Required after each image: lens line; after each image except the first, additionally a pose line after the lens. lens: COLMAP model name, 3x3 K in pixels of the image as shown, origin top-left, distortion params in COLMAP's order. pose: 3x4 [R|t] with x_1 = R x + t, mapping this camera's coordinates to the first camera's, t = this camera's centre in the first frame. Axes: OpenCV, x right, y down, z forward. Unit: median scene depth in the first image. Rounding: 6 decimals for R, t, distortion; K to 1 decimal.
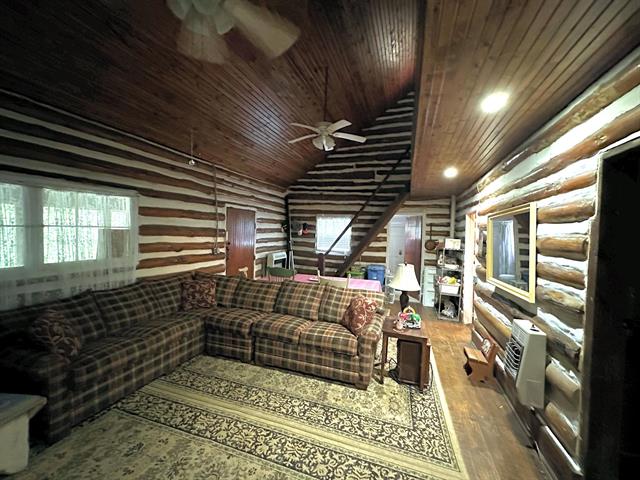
lens RADIAL K [[256.7, 0, 319.0], [0, 256.7, 239.5], [0, 0, 1]] dist [0.000516, 0.000297]
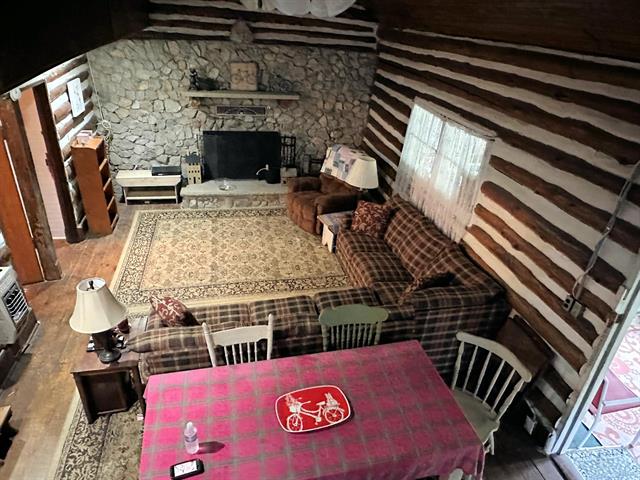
lens RADIAL K [[430.0, 0, 320.0], [0, 430.0, 240.0], [0, 0, 1]] dist [-0.000715, -0.000544]
pose [[-0.847940, 0.179606, -0.498738, 0.332207], [-0.100658, 0.869178, 0.484146, -0.443180], [0.520448, 0.460729, -0.718932, 1.686736]]
